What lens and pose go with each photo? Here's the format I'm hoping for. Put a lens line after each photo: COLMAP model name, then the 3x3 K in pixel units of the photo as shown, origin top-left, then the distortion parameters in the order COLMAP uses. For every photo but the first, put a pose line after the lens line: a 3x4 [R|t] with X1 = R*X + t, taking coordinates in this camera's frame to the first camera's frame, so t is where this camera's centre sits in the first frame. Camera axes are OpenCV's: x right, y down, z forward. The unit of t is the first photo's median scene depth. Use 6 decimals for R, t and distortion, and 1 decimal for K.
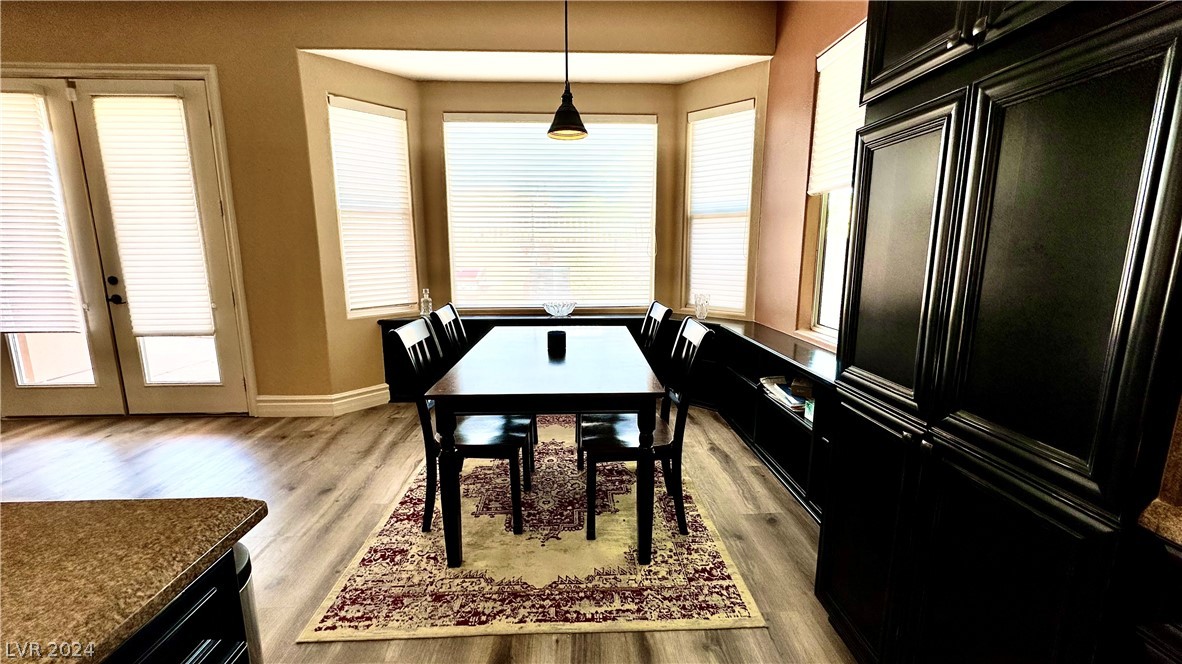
lens RADIAL K [[472.1, 0, 591.0], [0, 472.1, 332.0], [0, 0, 1]] dist [-0.001311, 0.000207]
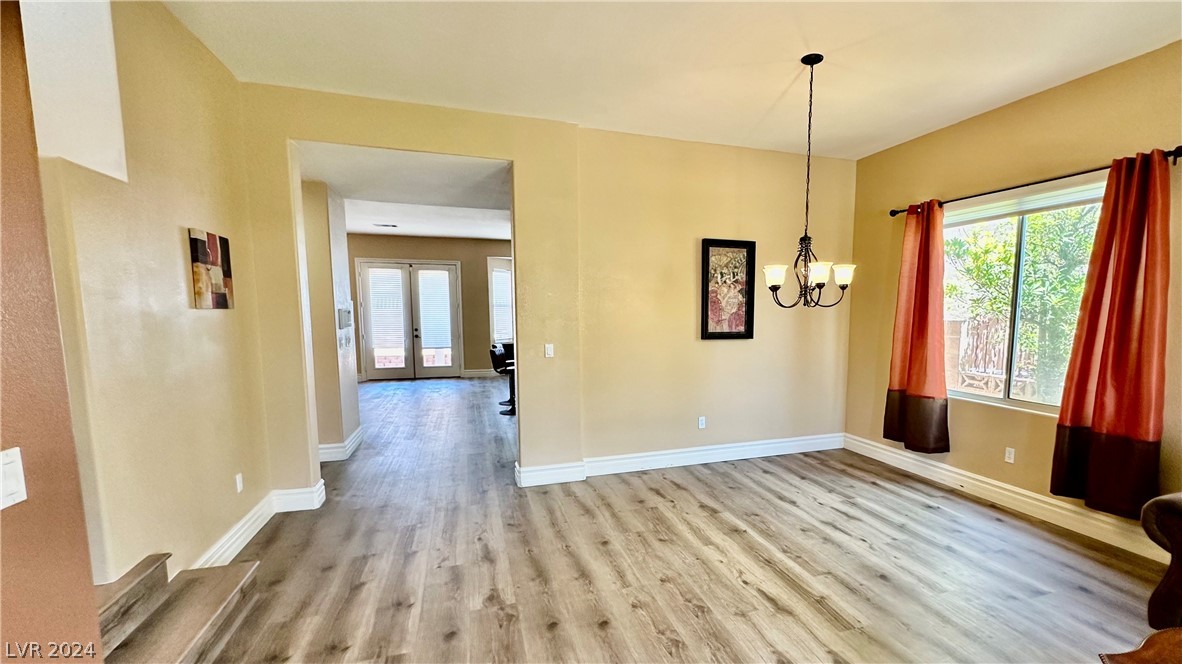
lens RADIAL K [[526.6, 0, 660.1], [0, 526.6, 370.8], [0, 0, 1]] dist [-0.001832, 0.000260]
pose [[0.951590, -0.031335, 0.305769, -0.709211], [0.049899, 0.997343, -0.053085, 0.469006], [-0.303293, 0.065773, 0.950625, -3.038404]]
